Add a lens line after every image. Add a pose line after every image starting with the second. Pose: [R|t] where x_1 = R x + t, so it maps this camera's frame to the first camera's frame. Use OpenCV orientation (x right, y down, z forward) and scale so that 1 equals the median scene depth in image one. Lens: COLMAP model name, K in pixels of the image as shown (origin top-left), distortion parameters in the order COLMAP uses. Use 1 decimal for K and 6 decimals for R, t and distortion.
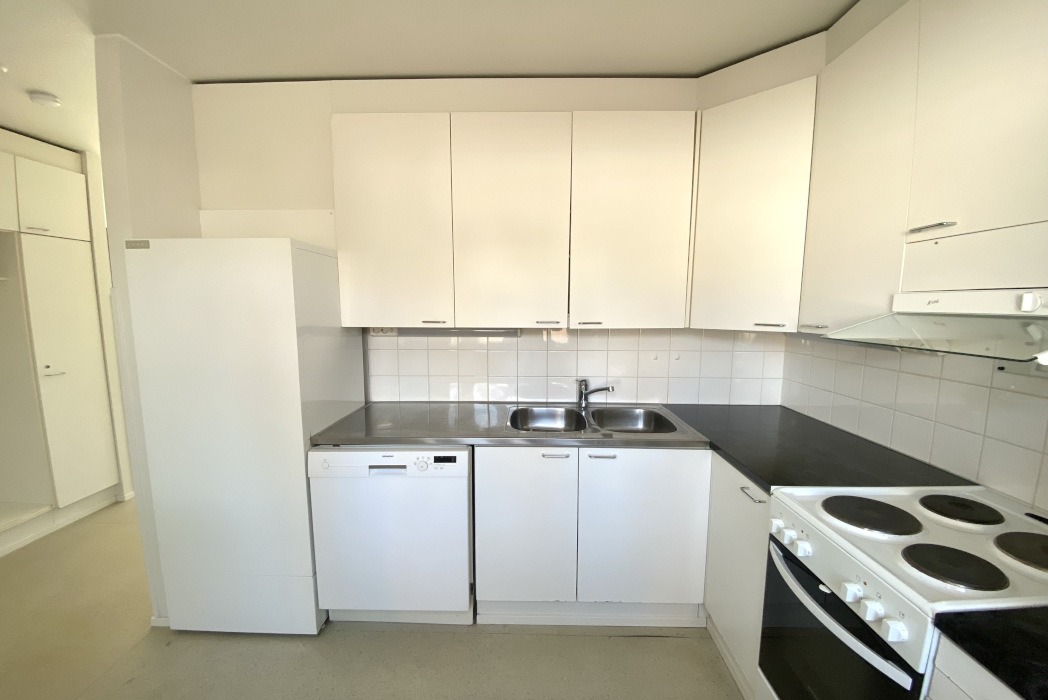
lens RADIAL K [[401.4, 0, 524.4], [0, 401.4, 358.4], [0, 0, 1]] dist [-0.001222, -0.021924]
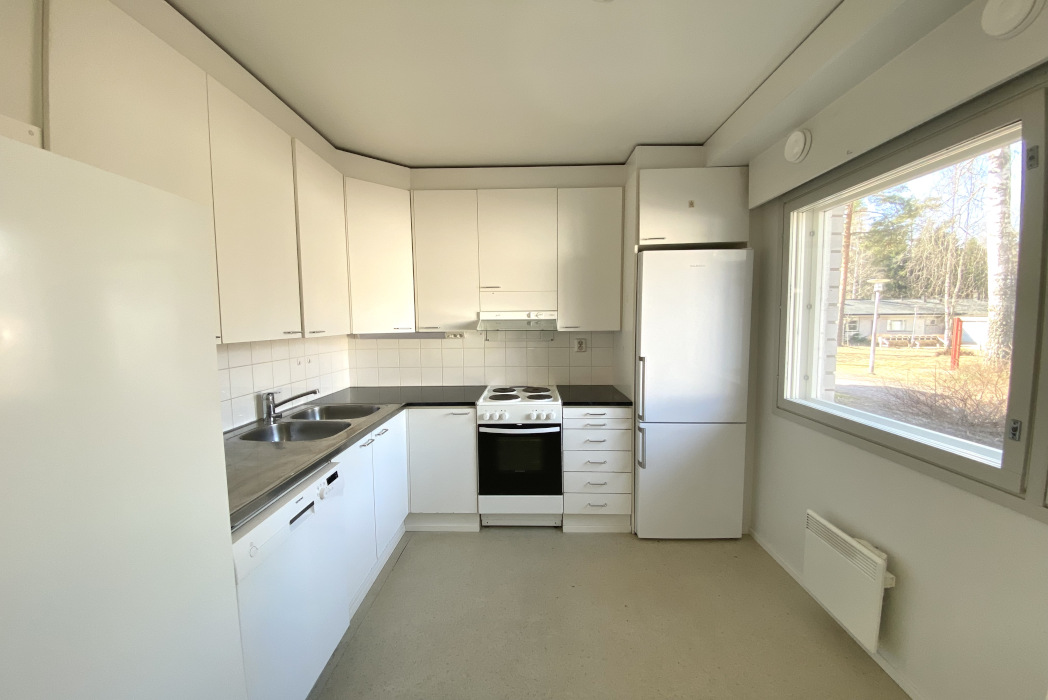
lens RADIAL K [[404.7, 0, 524.0], [0, 404.7, 350.0], [0, 0, 1]] dist [-0.047685, -0.000434]
pose [[0.010629, -0.075404, 0.997096, -1.036975], [0.127349, 0.989135, 0.073445, -0.052885], [-0.991801, 0.126199, 0.020116, 0.468446]]
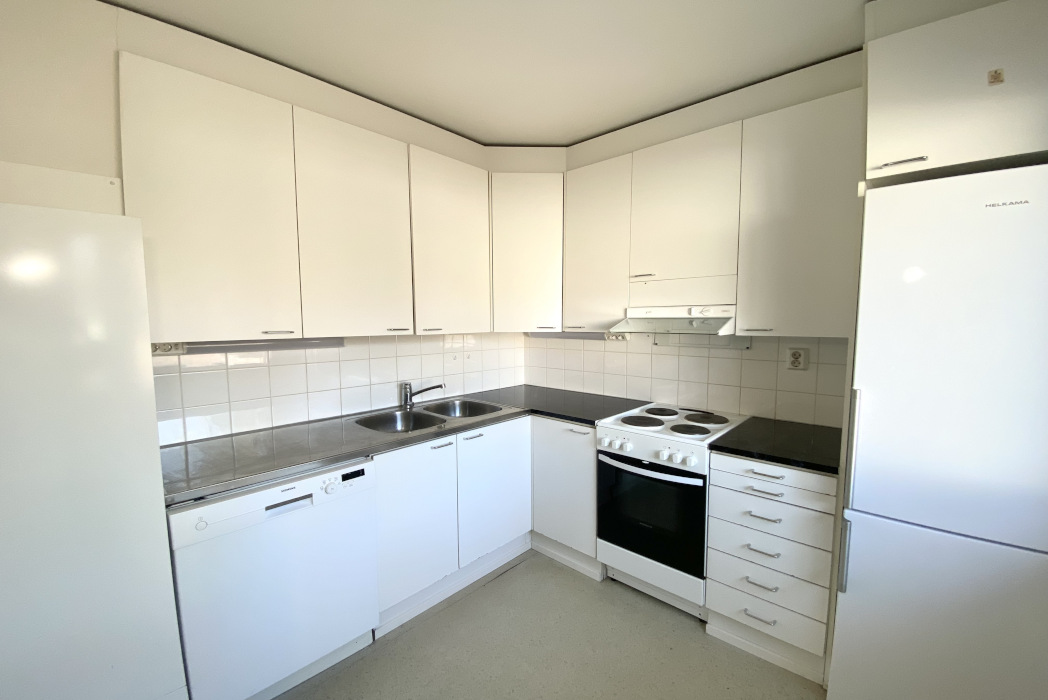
lens RADIAL K [[404.7, 0, 524.0], [0, 404.7, 350.0], [0, 0, 1]] dist [-0.047685, -0.000434]
pose [[0.669775, -0.060226, 0.740118, -0.571760], [0.093706, 0.995593, -0.003785, -0.000413], [-0.736628, 0.071889, 0.672467, 0.044521]]
